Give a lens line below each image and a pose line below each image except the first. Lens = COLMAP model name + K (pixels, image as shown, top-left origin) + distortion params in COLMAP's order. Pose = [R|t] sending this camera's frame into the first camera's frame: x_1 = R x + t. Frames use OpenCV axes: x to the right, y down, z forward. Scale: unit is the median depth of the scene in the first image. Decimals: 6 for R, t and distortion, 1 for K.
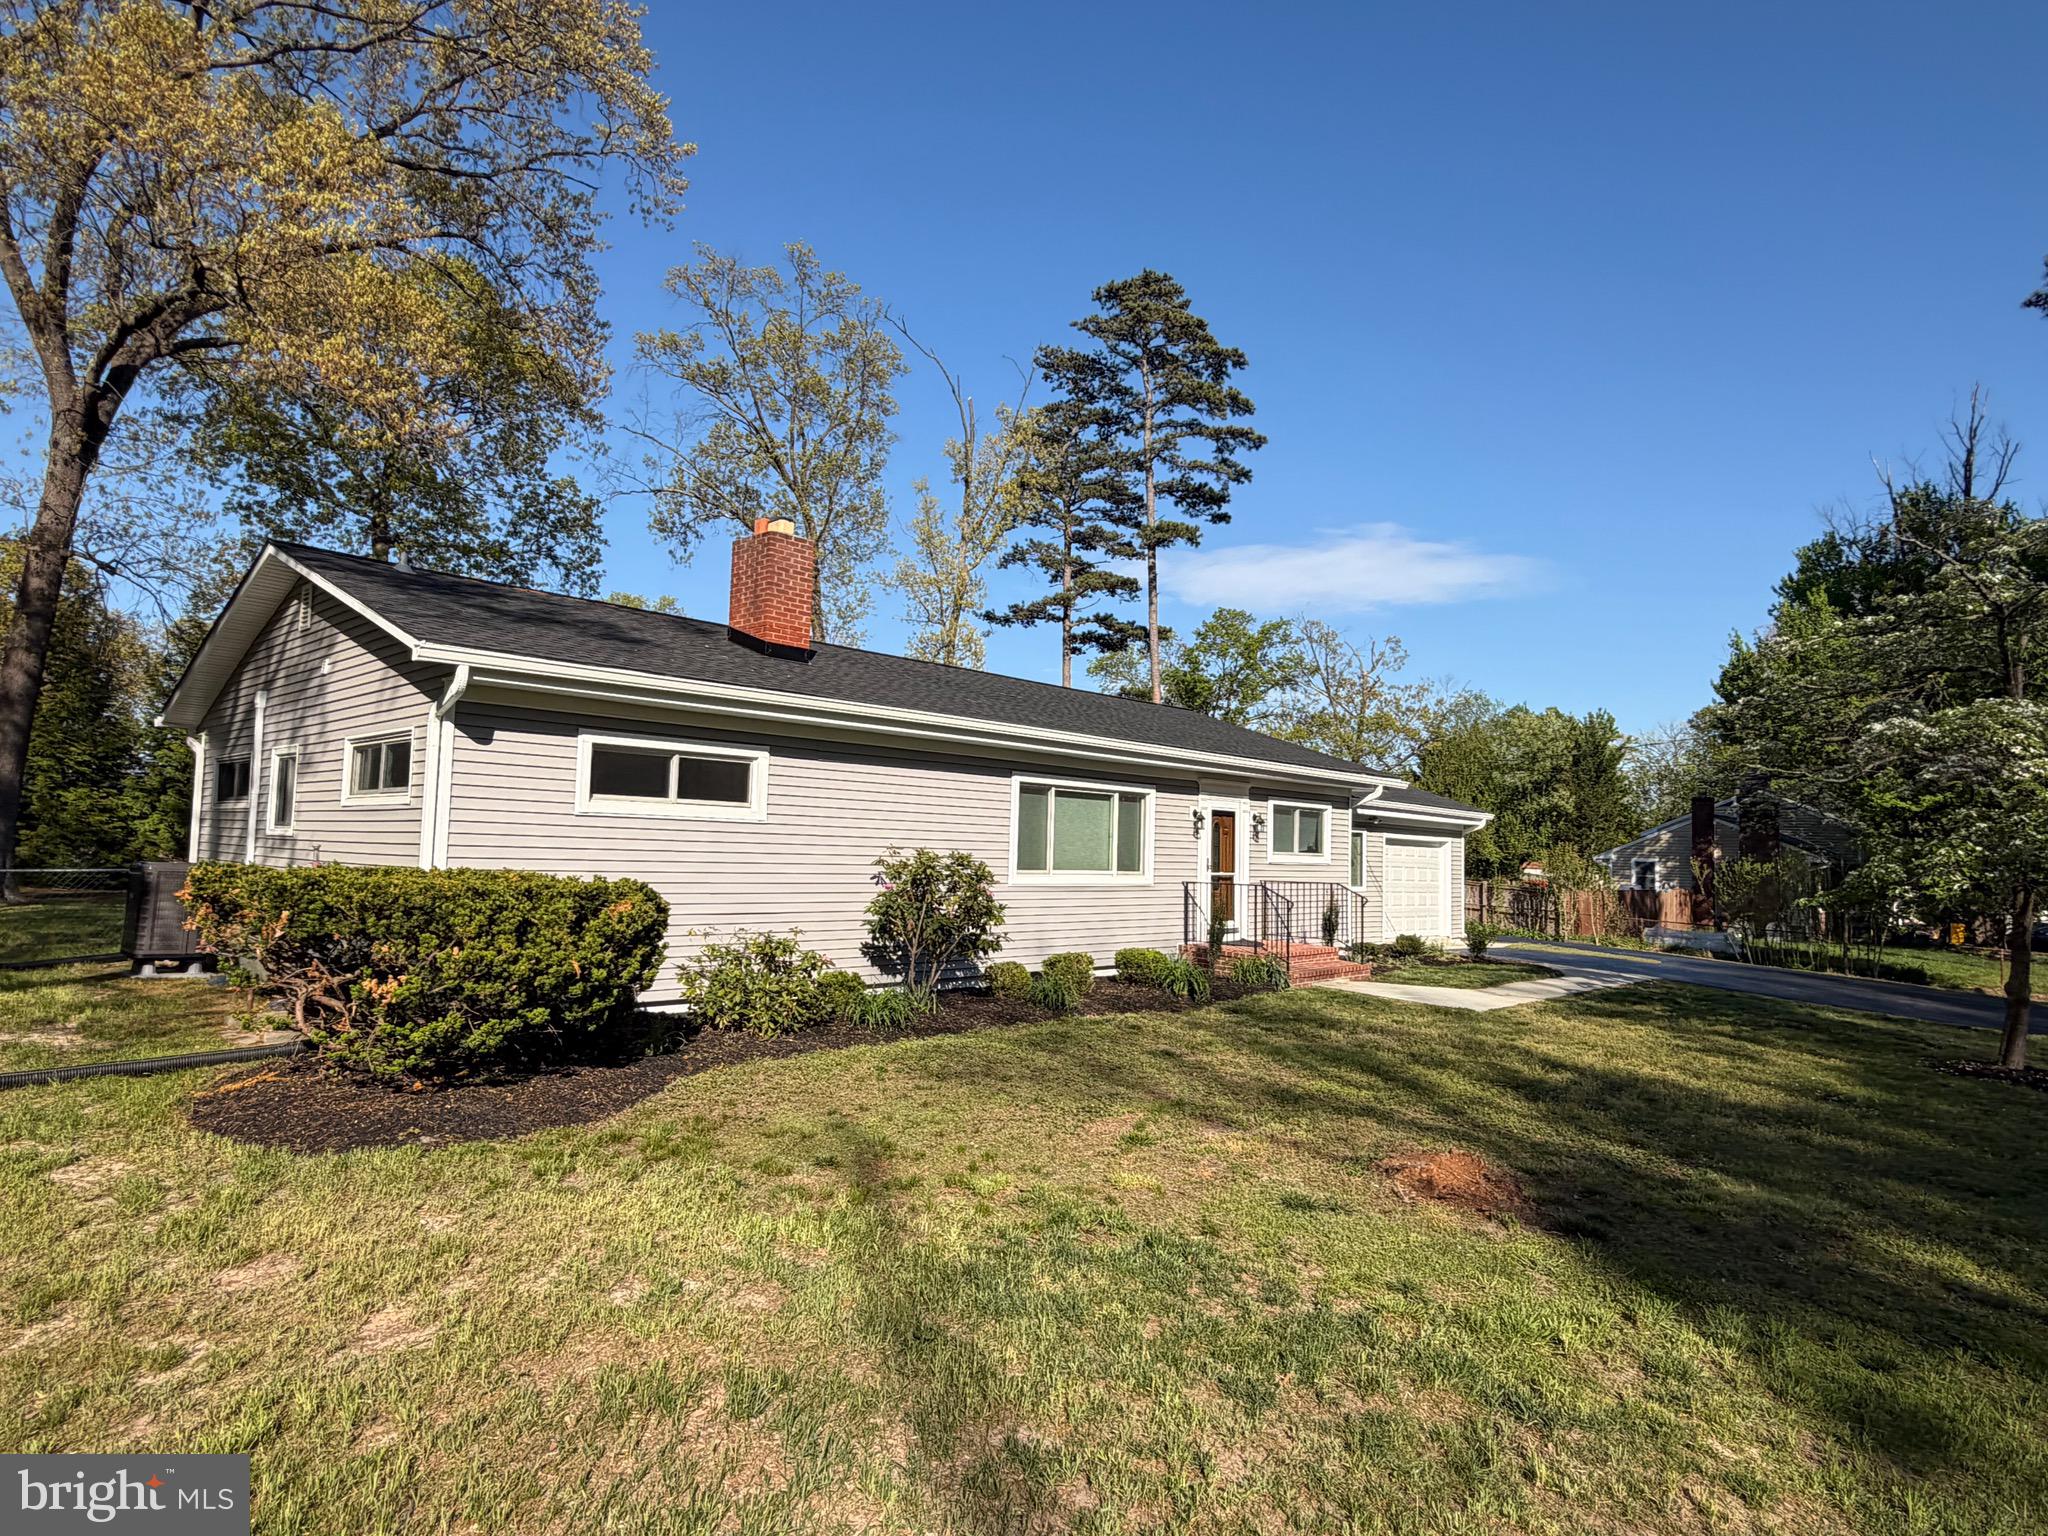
lens RADIAL K [[1160.6, 0, 1022.0], [0, 1160.6, 766.8], [0, 0, 1]] dist [0.001190, -0.000603]
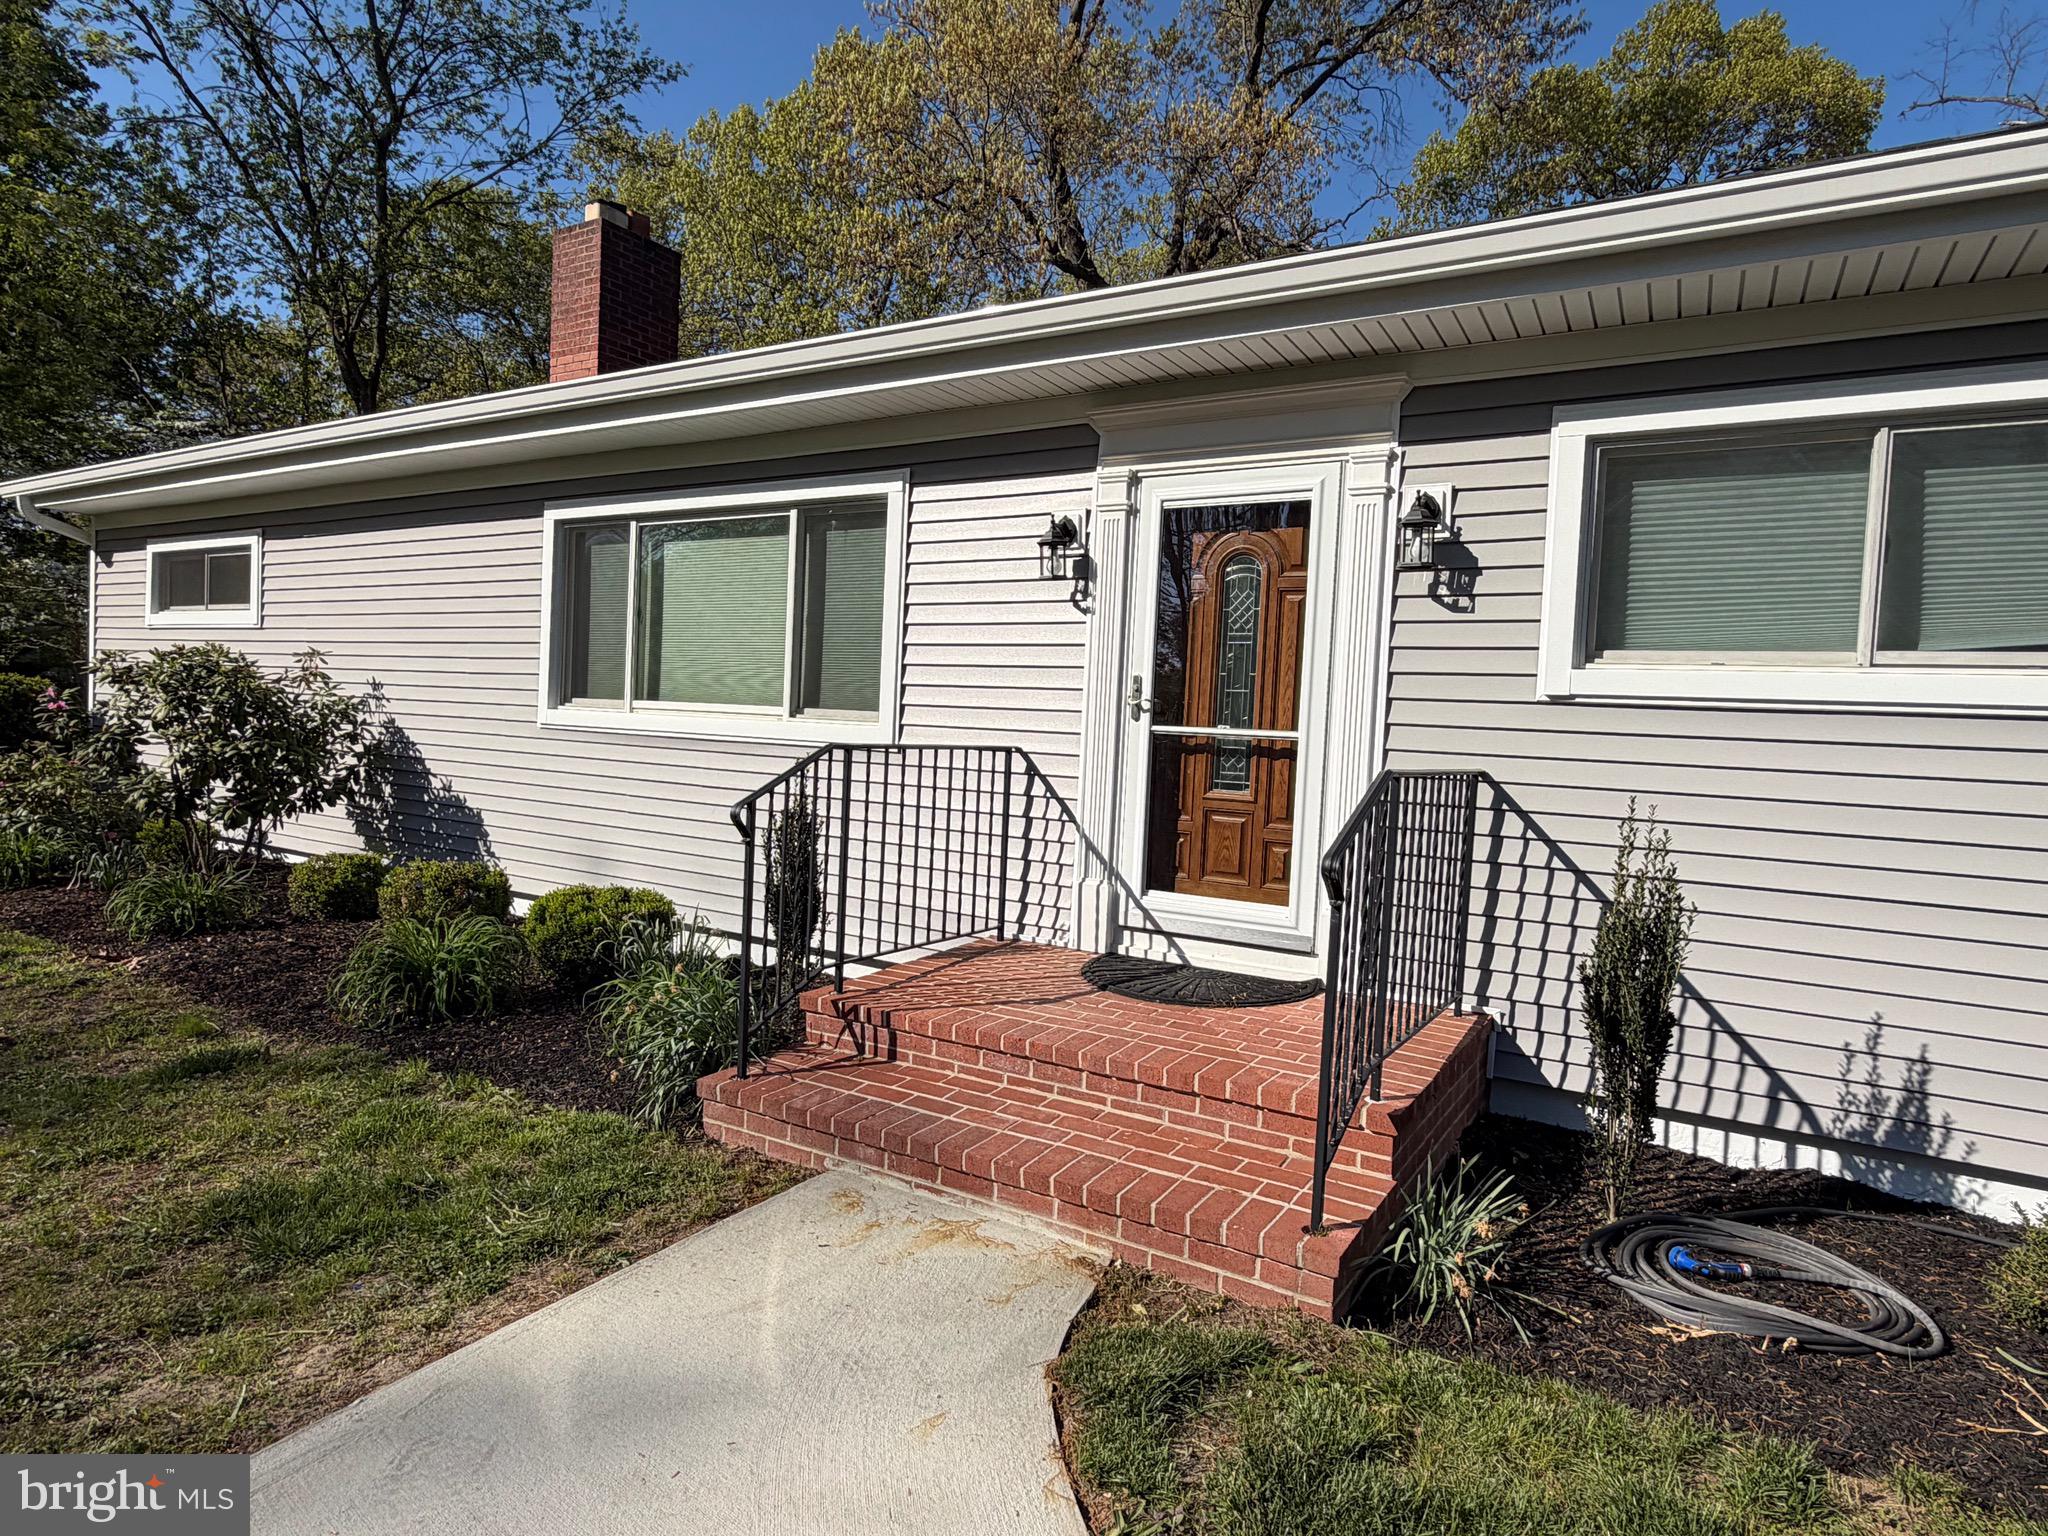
lens RADIAL K [[1160.5, 0, 1021.1], [0, 1160.5, 765.7], [0, 0, 1]] dist [0.000550, -0.000266]
pose [[0.200335, 0.033158, -0.979166, 0.505644], [0.037232, 0.998448, 0.041429, 0.099602], [0.979020, -0.044756, 0.198790, 1.045217]]
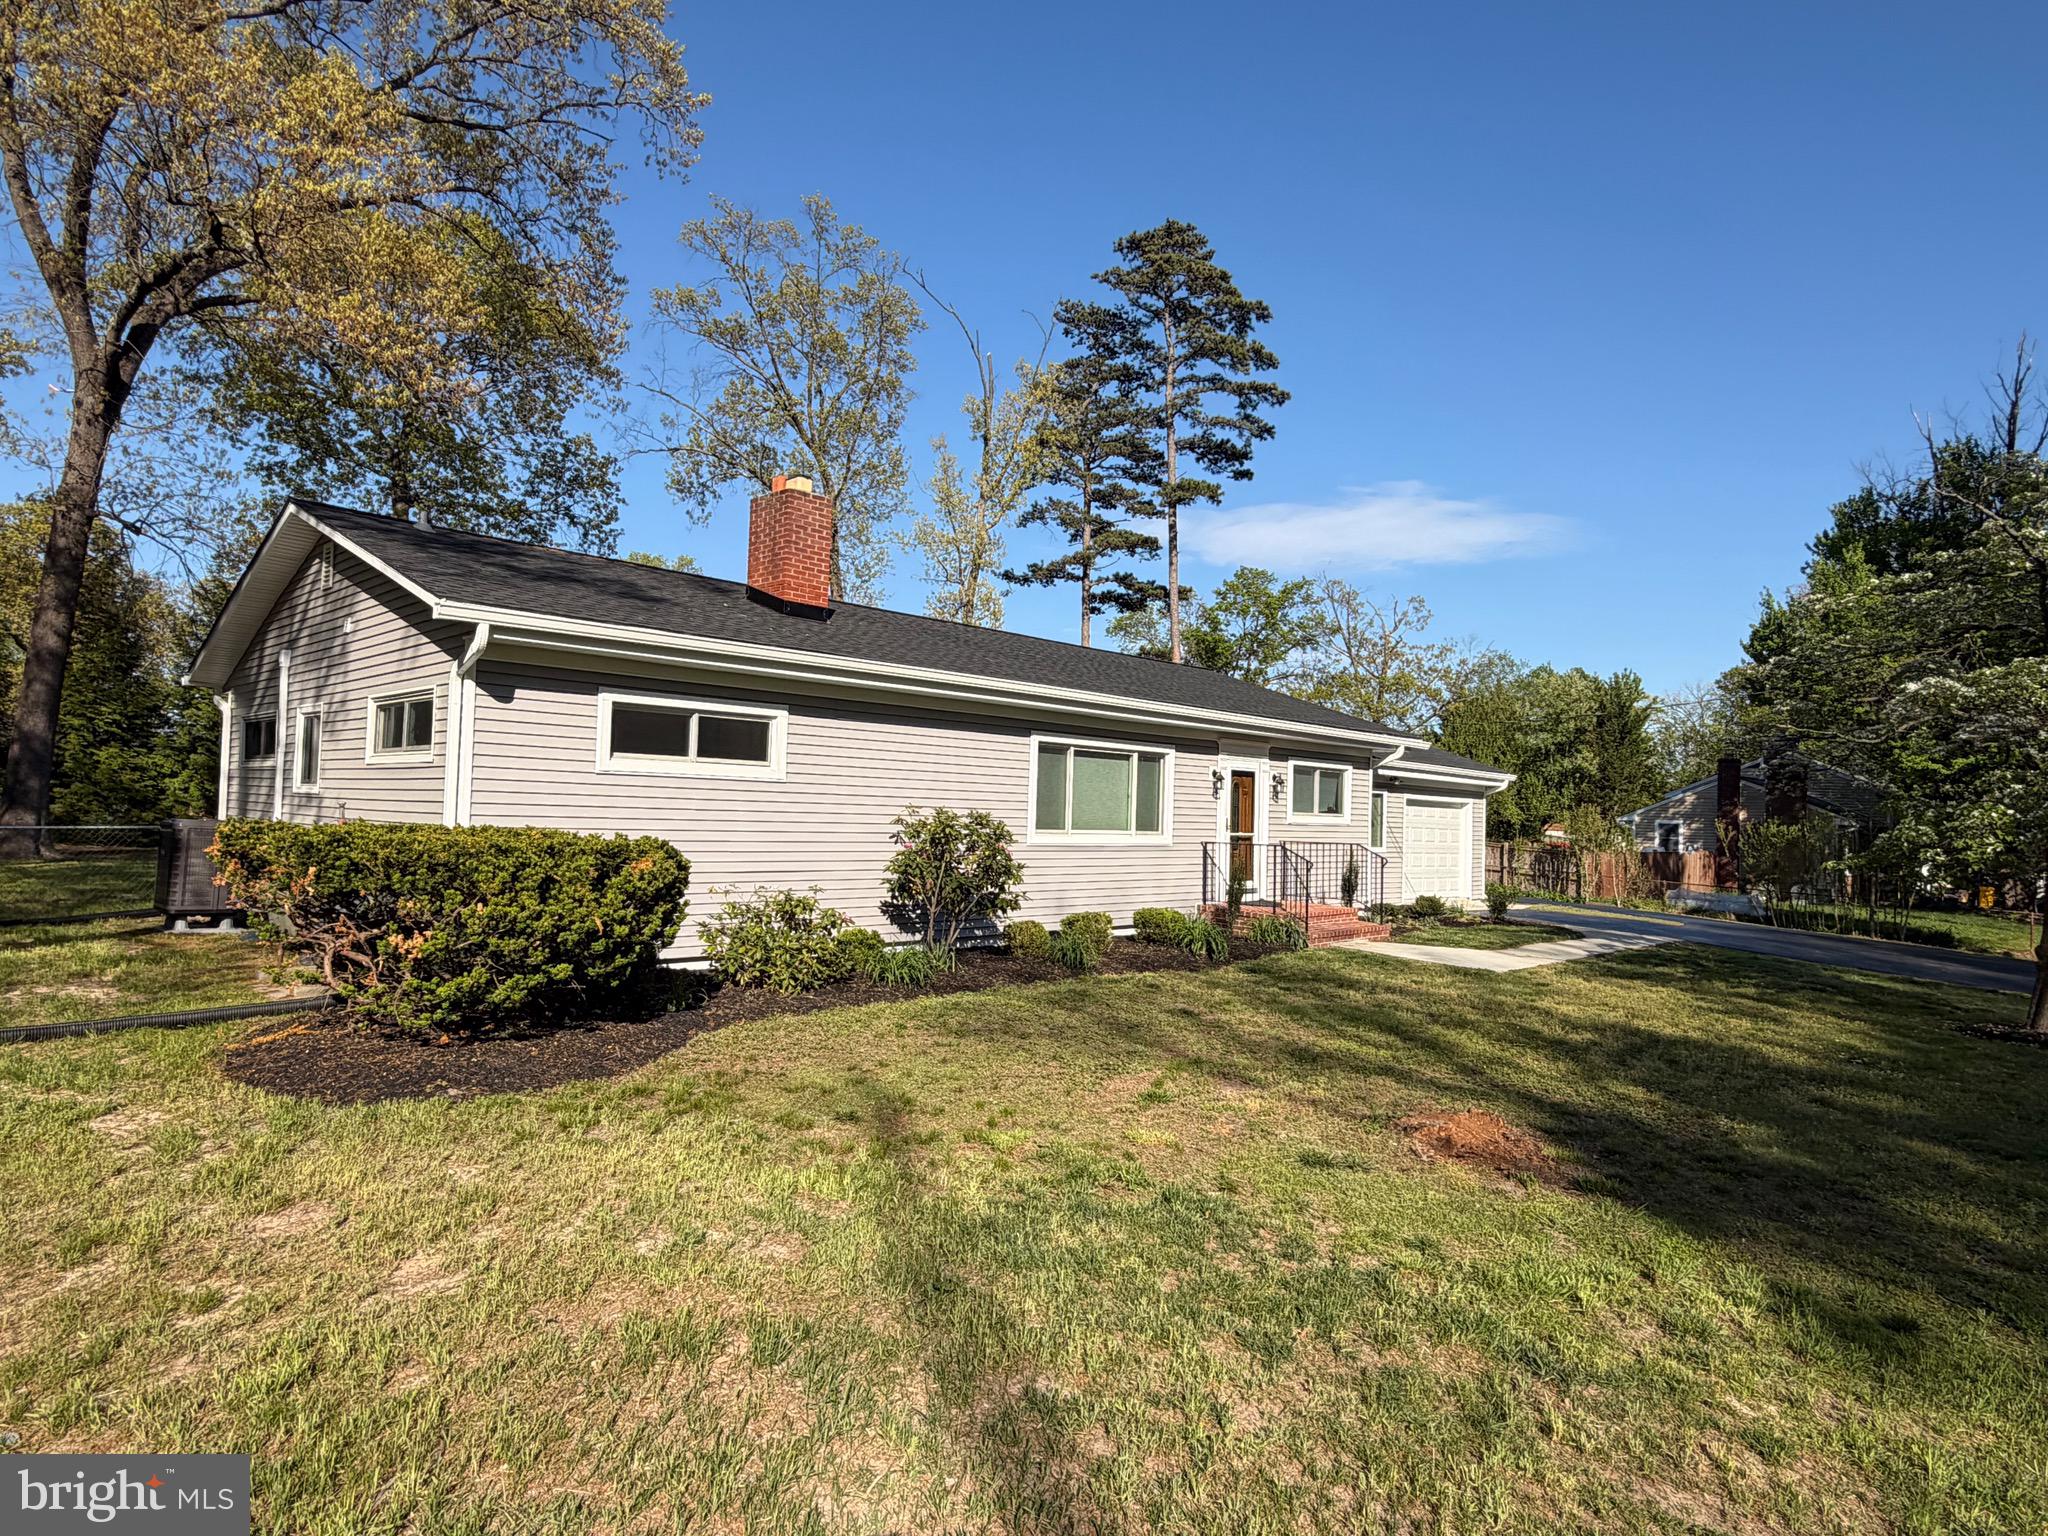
lens RADIAL K [[1160.5, 0, 1021.1], [0, 1160.5, 765.7], [0, 0, 1]] dist [0.000550, -0.000266]
pose [[0.999859, 0.002436, -0.016589, -0.000471], [-0.001890, 0.999458, 0.032850, 0.001068], [0.016660, -0.032814, 0.999323, 0.002136]]
